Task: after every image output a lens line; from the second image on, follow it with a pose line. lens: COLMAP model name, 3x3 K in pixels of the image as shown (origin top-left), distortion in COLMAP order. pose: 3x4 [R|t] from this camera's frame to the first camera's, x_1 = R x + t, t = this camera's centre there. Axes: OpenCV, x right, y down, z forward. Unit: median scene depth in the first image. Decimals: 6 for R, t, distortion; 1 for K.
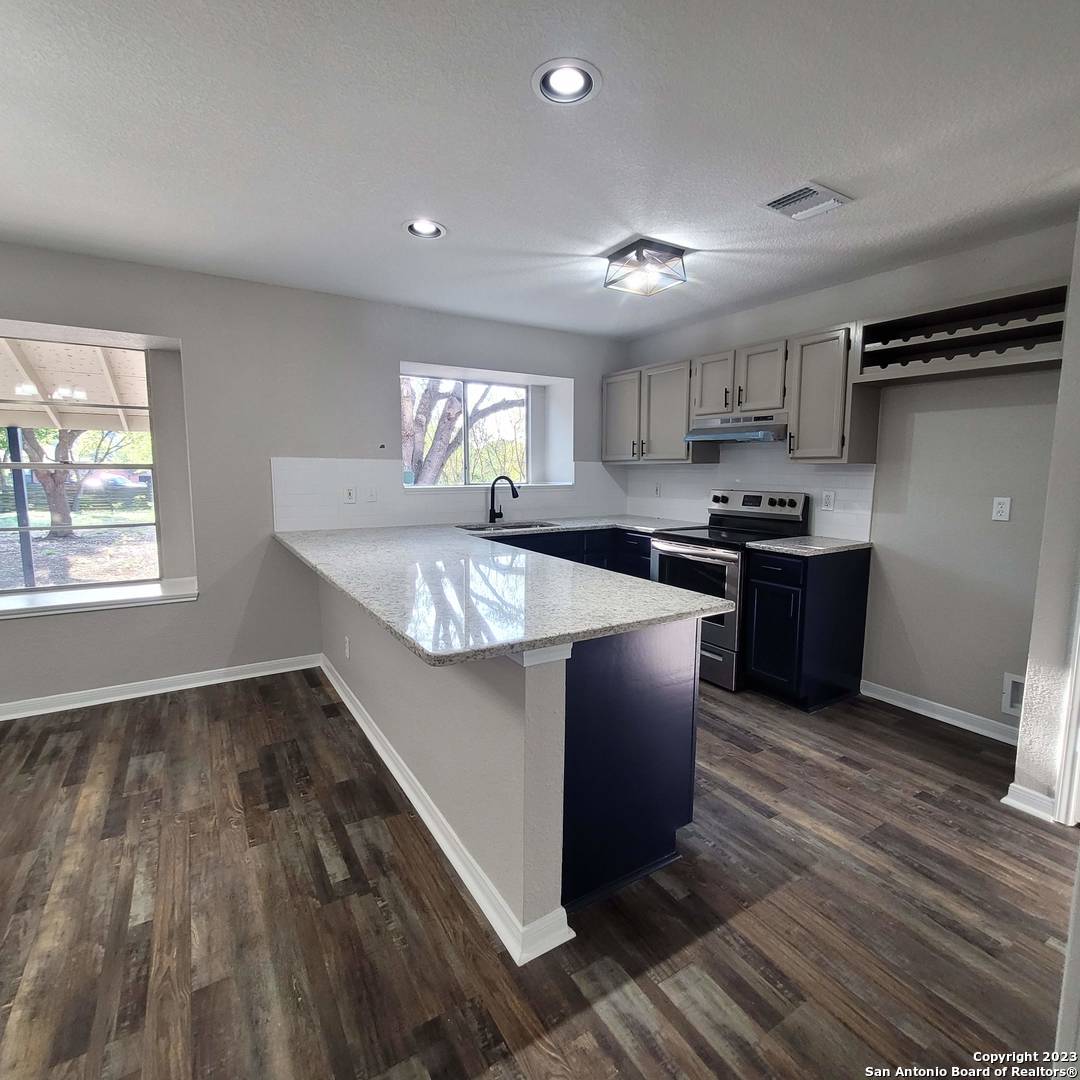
lens RADIAL K [[595.0, 0, 540.0], [0, 595.0, 540.0], [0, 0, 1]] dist [-0.000060, -0.000230]
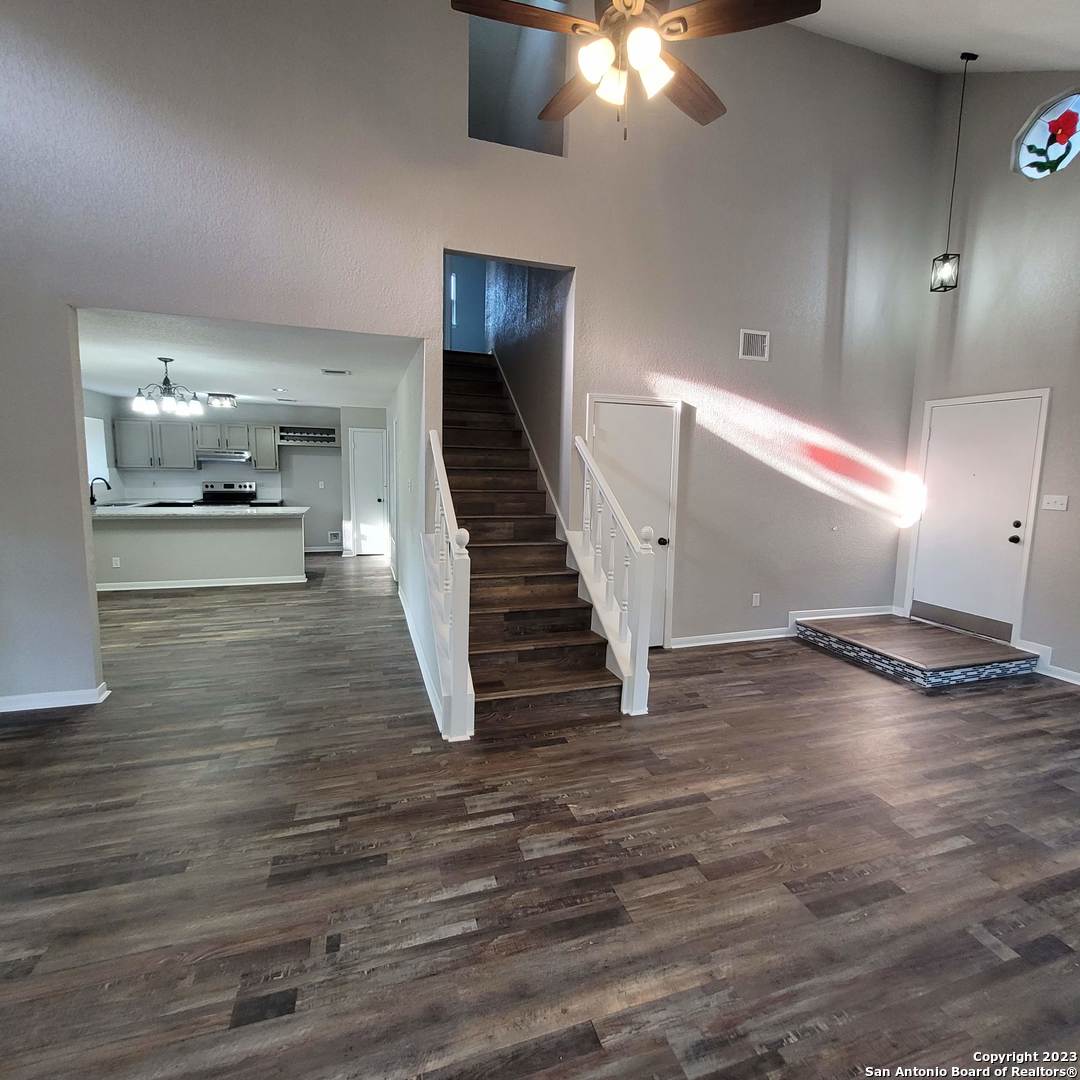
lens RADIAL K [[569.0, 0, 552.9], [0, 569.0, 538.2], [0, 0, 1]] dist [-0.000067, -0.000379]
pose [[0.226409, -0.121612, 0.966411, -1.580965], [0.093068, 0.990337, 0.102819, 0.027177], [-0.969576, 0.066663, 0.235539, -0.781828]]
